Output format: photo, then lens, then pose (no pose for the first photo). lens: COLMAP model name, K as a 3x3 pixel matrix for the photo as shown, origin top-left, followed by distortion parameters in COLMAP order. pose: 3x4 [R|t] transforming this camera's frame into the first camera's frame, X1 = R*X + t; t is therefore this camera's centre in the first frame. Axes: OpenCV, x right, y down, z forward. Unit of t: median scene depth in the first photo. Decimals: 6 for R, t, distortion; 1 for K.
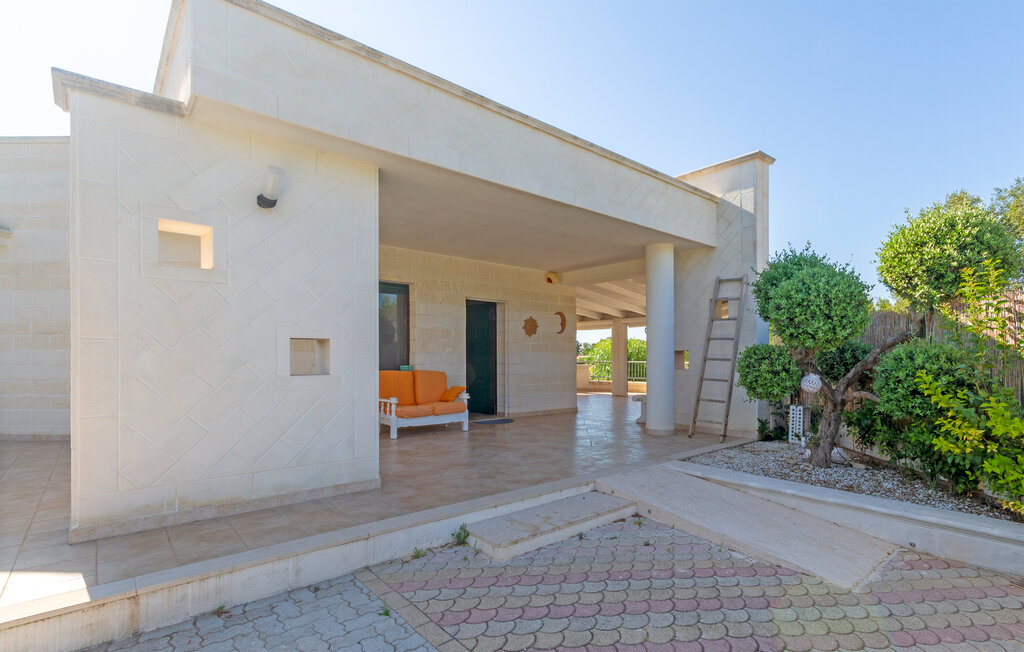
lens RADIAL K [[477.1, 0, 546.2], [0, 477.1, 354.8], [0, 0, 1]] dist [0.015651, -0.000357]
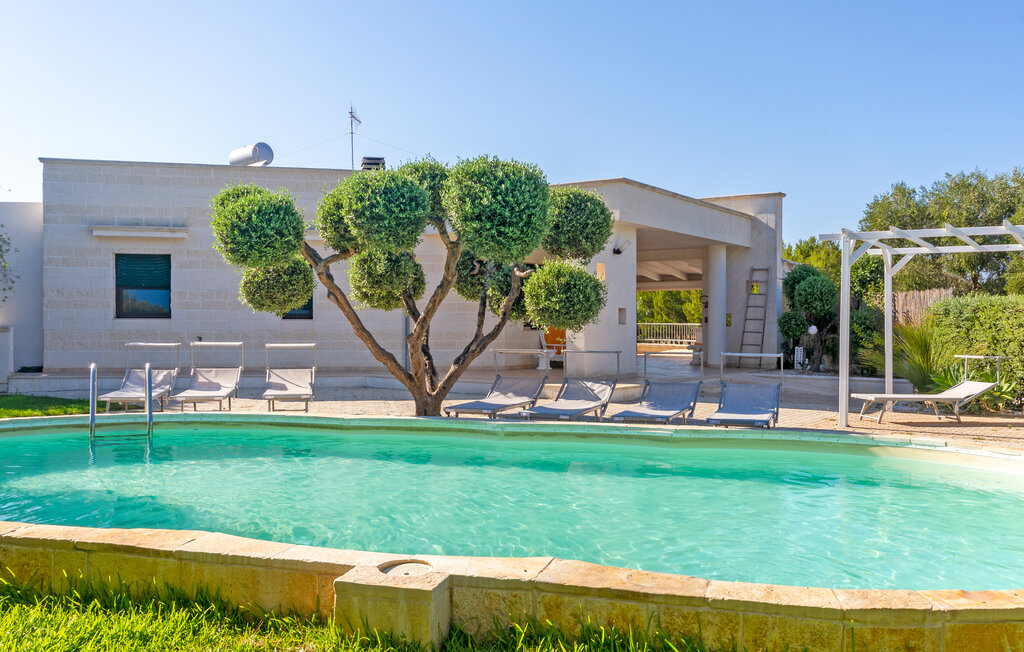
lens RADIAL K [[800.0, 0, 506.8], [0, 800.0, 326.7], [0, 0, 1]] dist [0.001262, 0.000999]
pose [[0.981544, 0.001986, 0.191226, -1.270120], [-0.004366, 0.999918, 0.012023, 0.007346], [-0.191186, -0.012636, 0.981472, -1.939249]]
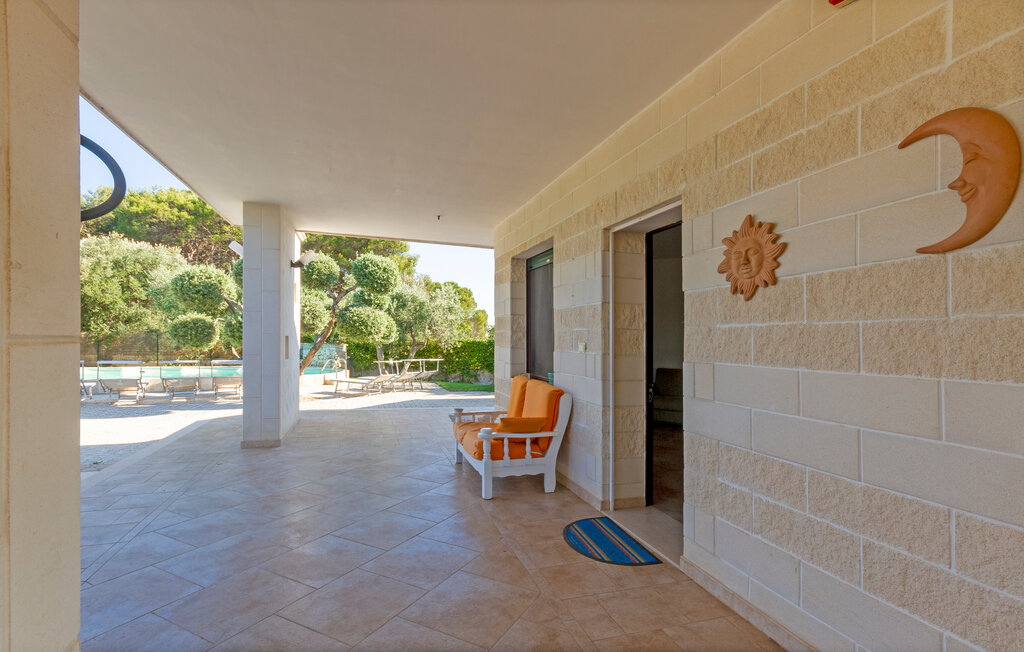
lens RADIAL K [[477.1, 0, 521.7], [0, 477.1, 346.6], [0, 0, 1]] dist [0.015651, -0.000357]
pose [[-0.410243, 0.010652, -0.911914, 0.421028], [-0.010179, 0.999816, 0.016258, -0.028067], [0.911919, 0.015952, -0.410059, 1.734982]]
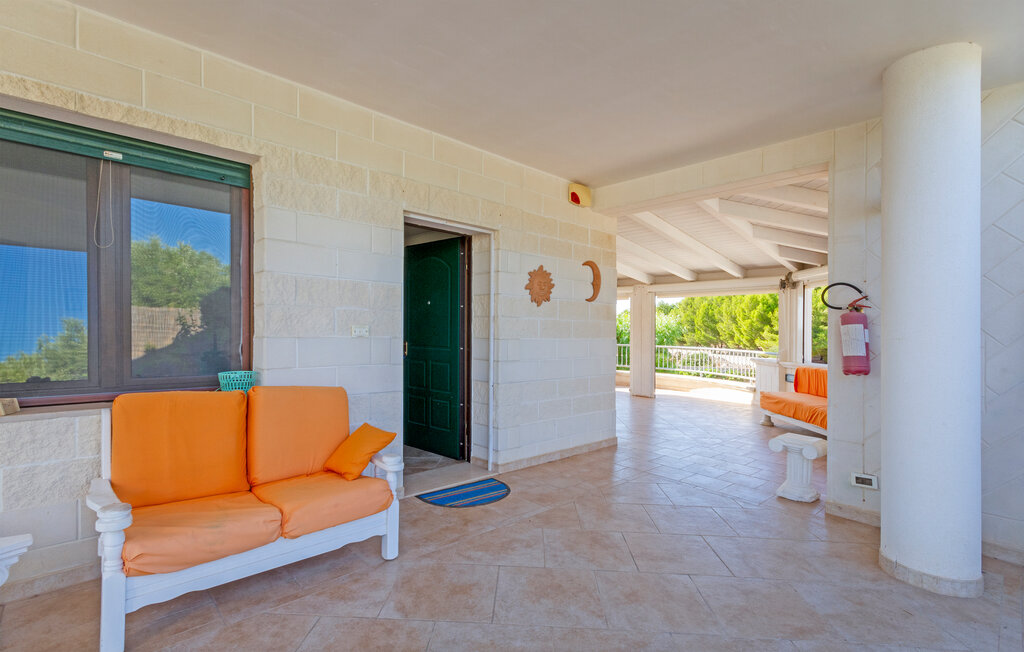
lens RADIAL K [[477.1, 0, 513.4], [0, 477.1, 326.3], [0, 0, 1]] dist [0.015651, -0.000357]
pose [[0.999808, 0.017357, 0.009113, -0.113227], [-0.017302, 0.999831, -0.006148, -0.022791], [-0.009218, 0.005989, 0.999940, 0.873860]]
